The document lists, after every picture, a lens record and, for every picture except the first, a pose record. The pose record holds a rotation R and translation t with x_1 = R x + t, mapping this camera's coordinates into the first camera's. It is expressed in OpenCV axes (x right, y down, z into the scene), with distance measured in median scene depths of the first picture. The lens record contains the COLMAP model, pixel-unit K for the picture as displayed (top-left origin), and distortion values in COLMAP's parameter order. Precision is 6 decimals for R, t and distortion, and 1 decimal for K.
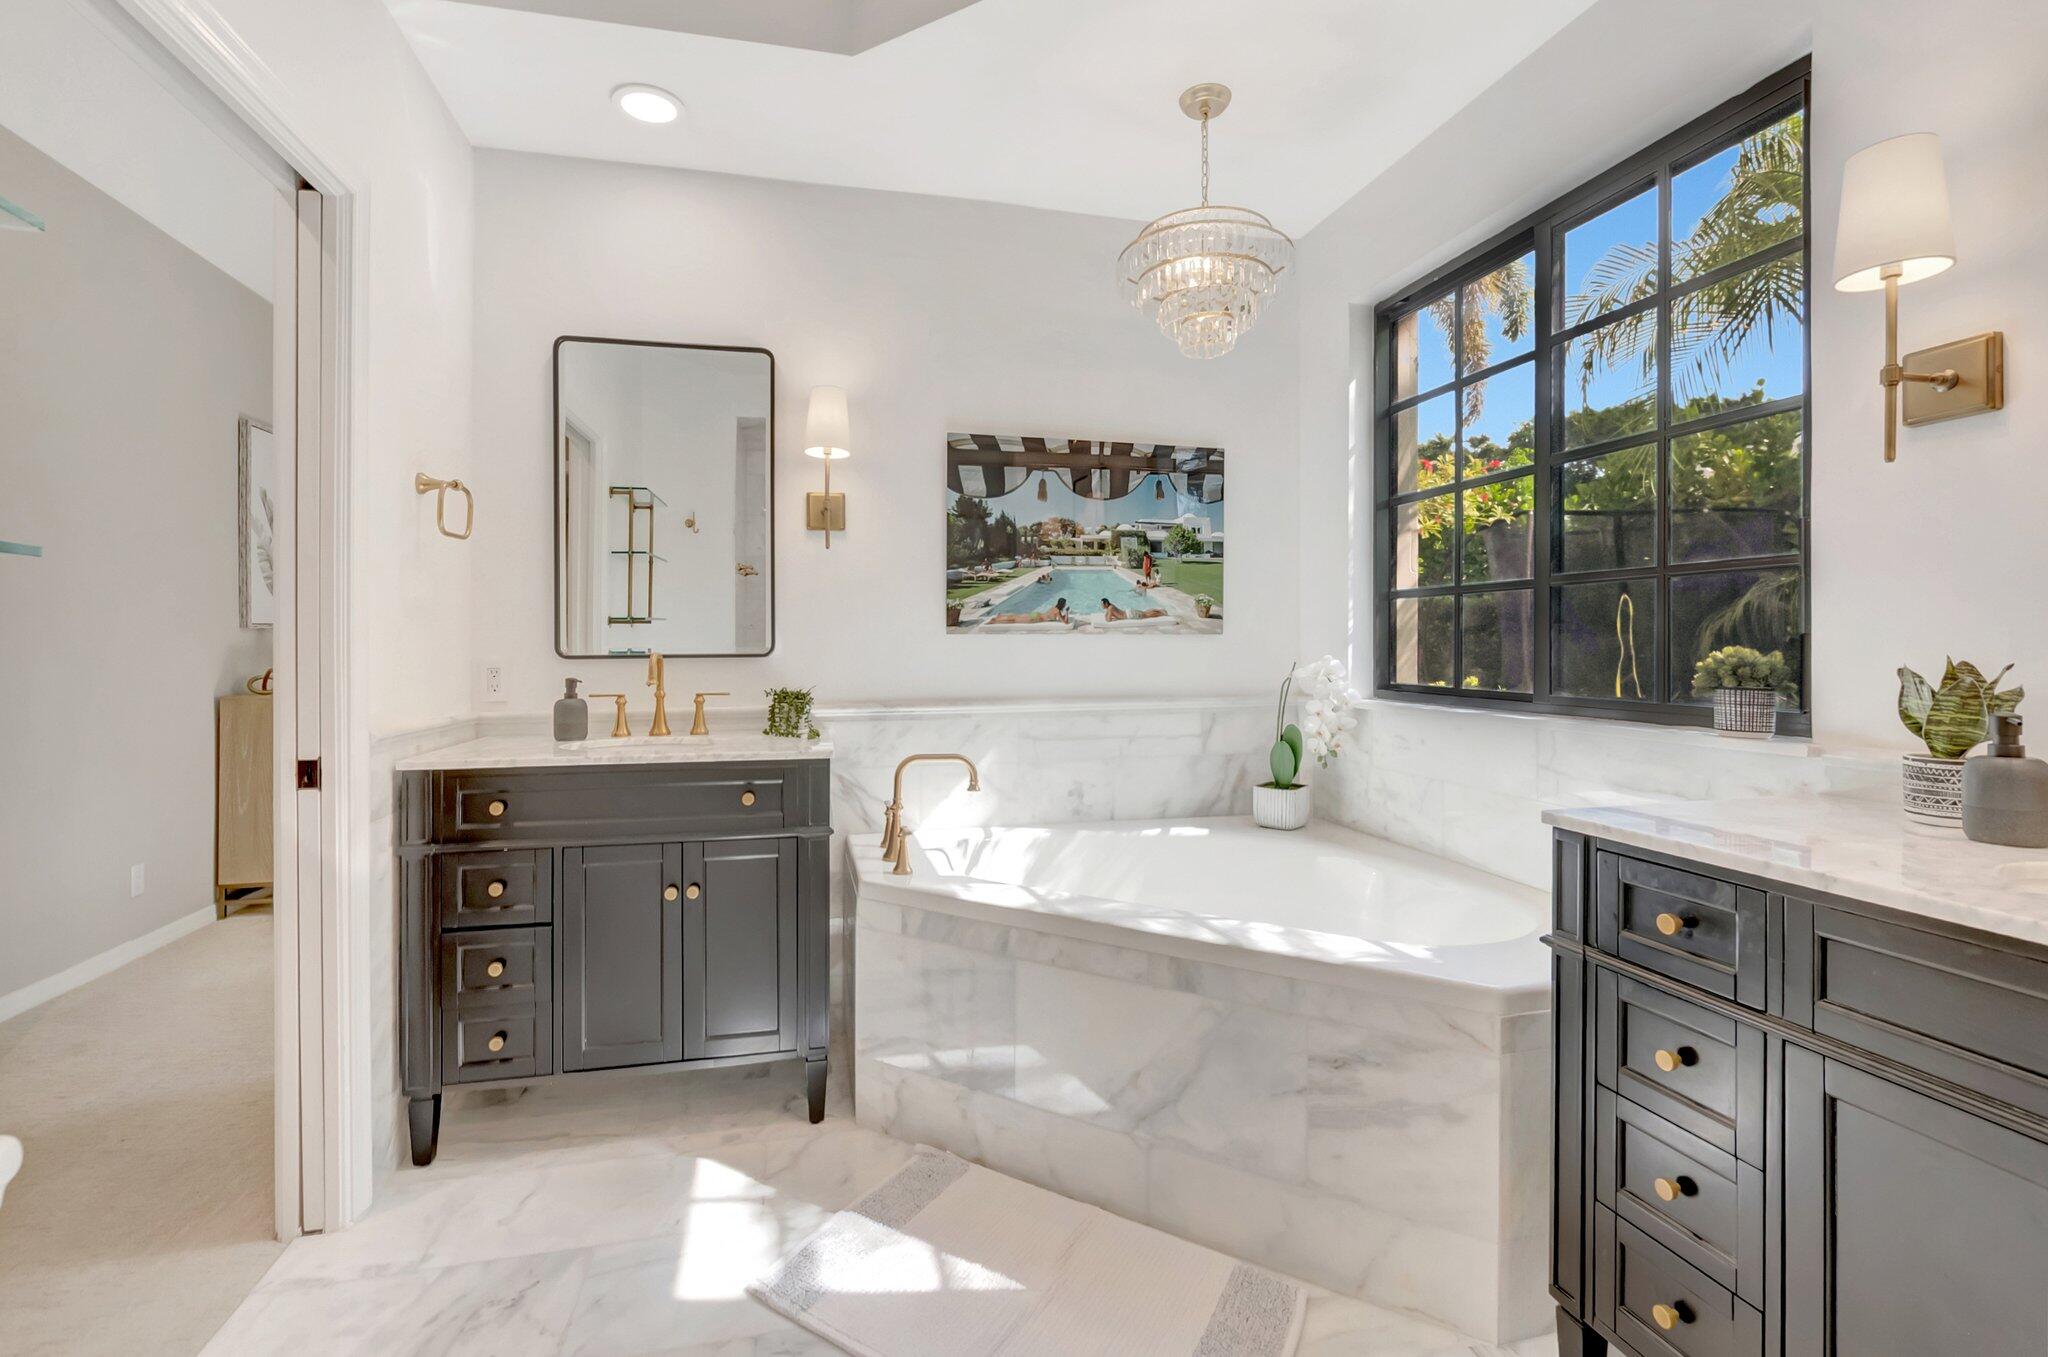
lens RADIAL K [[904.9, 0, 1018.9], [0, 904.9, 652.8], [0, 0, 1]] dist [-0.002459, -0.000305]
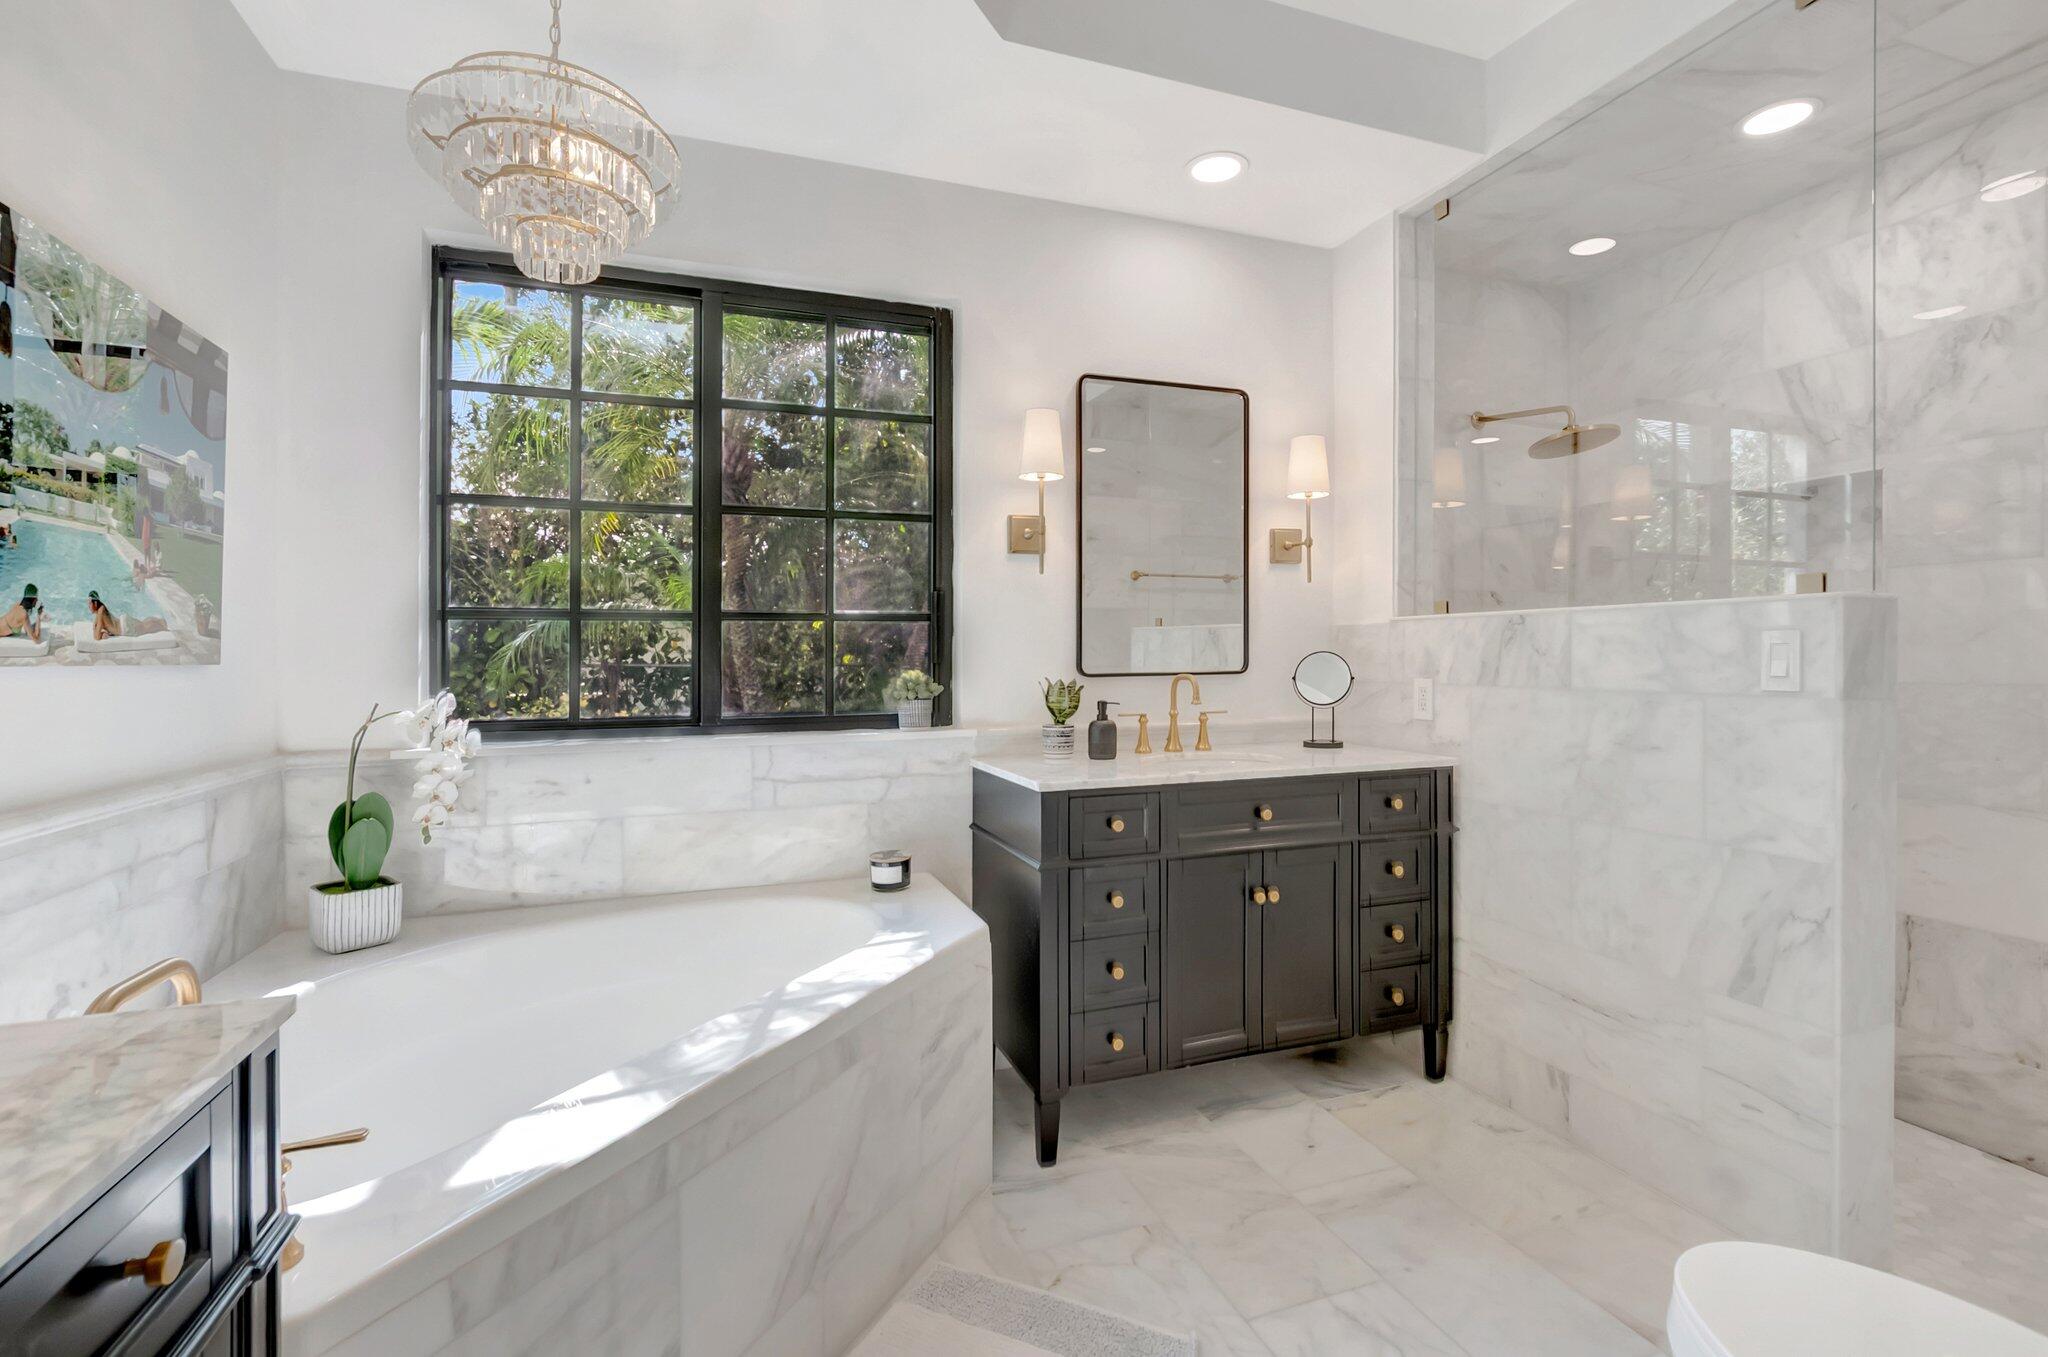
lens RADIAL K [[940.1, 0, 1022.2], [0, 940.1, 659.2], [0, 0, 1]] dist [-0.001491, -0.000022]
pose [[-0.099752, -0.001294, 0.995012, -0.455193], [0.018276, 0.999828, 0.003132, -0.016399], [-0.994845, 0.018498, -0.099711, 0.556545]]
